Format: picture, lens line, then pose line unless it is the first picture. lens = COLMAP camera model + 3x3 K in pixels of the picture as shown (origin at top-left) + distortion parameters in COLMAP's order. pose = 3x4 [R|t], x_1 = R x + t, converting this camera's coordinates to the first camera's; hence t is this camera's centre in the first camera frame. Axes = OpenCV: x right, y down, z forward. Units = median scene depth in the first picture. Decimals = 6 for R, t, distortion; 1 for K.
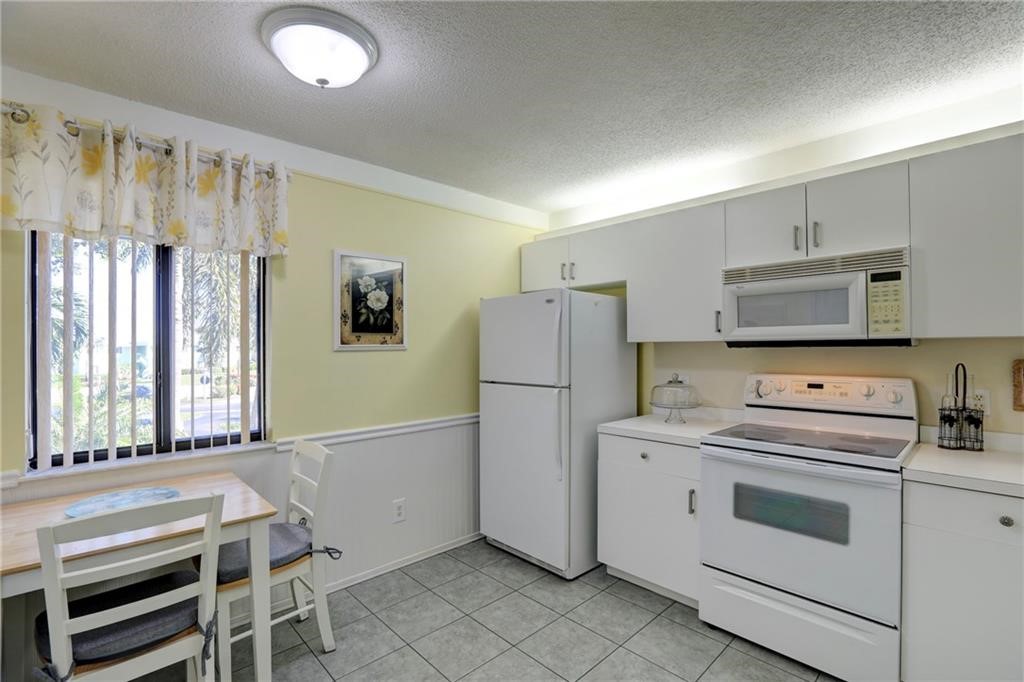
lens RADIAL K [[458.6, 0, 510.5], [0, 458.6, 343.2], [0, 0, 1]] dist [-0.009937, 0.000819]
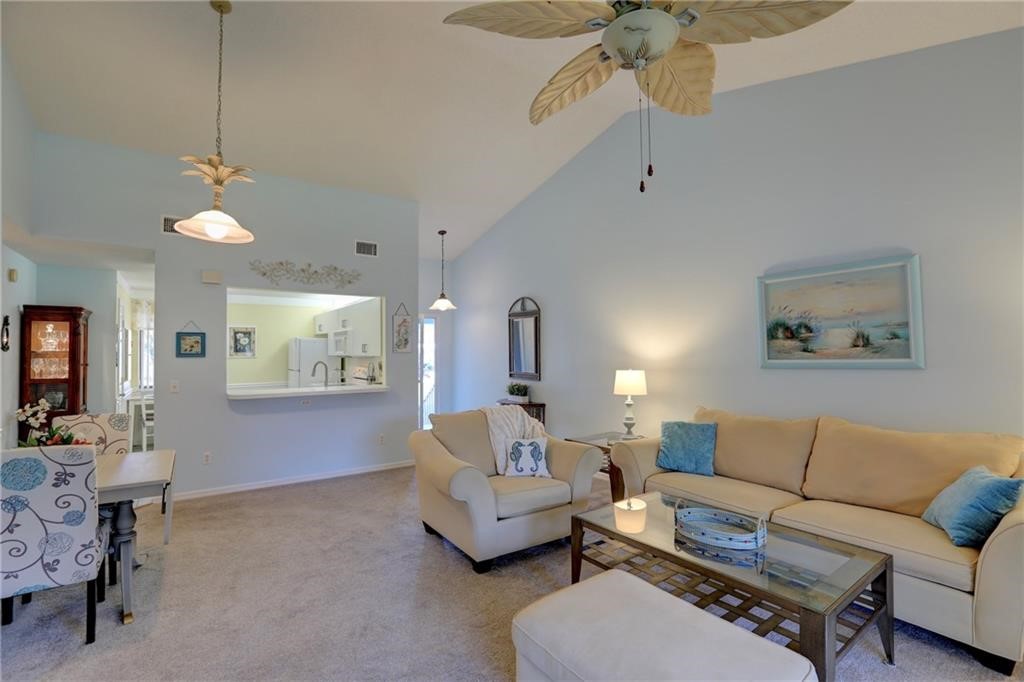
lens RADIAL K [[458.6, 0, 514.0], [0, 458.6, 341.9], [0, 0, 1]] dist [-0.009937, 0.000819]
pose [[0.992192, -0.008791, -0.124408, 2.692280], [0.006762, 0.999837, -0.016728, -0.042672], [0.124535, 0.015756, 0.992090, -2.550443]]
